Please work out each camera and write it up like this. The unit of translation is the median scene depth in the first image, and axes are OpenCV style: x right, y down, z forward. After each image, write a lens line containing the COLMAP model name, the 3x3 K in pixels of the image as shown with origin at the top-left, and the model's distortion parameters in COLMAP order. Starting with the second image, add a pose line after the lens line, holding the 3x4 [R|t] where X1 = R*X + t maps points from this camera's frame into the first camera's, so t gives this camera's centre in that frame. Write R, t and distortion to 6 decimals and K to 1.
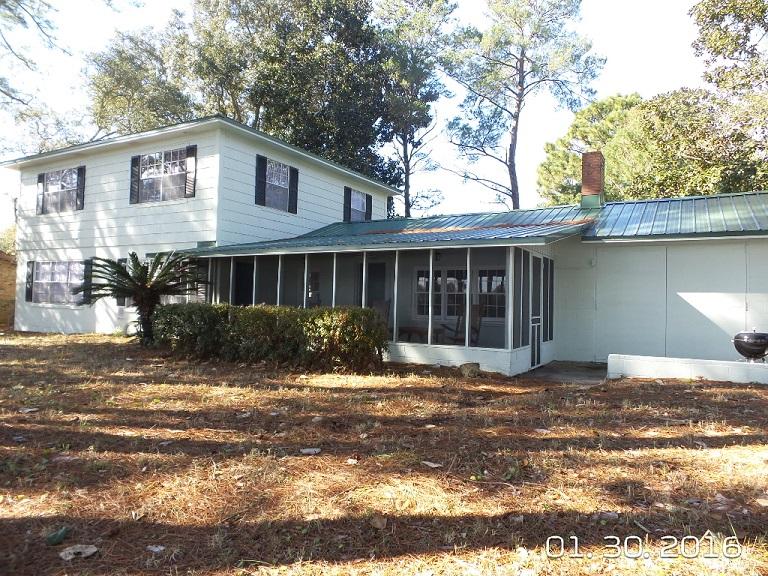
lens RADIAL K [[521.6, 0, 384.0], [0, 521.6, 288.0], [0, 0, 1]] dist [-0.001337, -0.005654]
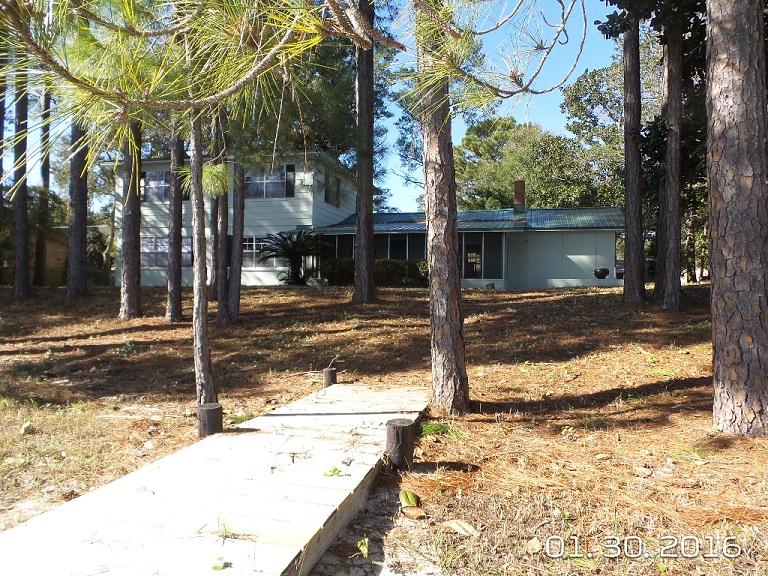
lens RADIAL K [[522.1, 0, 384.0], [0, 522.1, 288.0], [0, 0, 1]] dist [0.049793, -0.082026]
pose [[0.966369, -0.007194, 0.257057, -0.419270], [-0.000711, 0.999530, 0.030643, 0.045376], [-0.257157, -0.029796, 0.965910, -0.521316]]
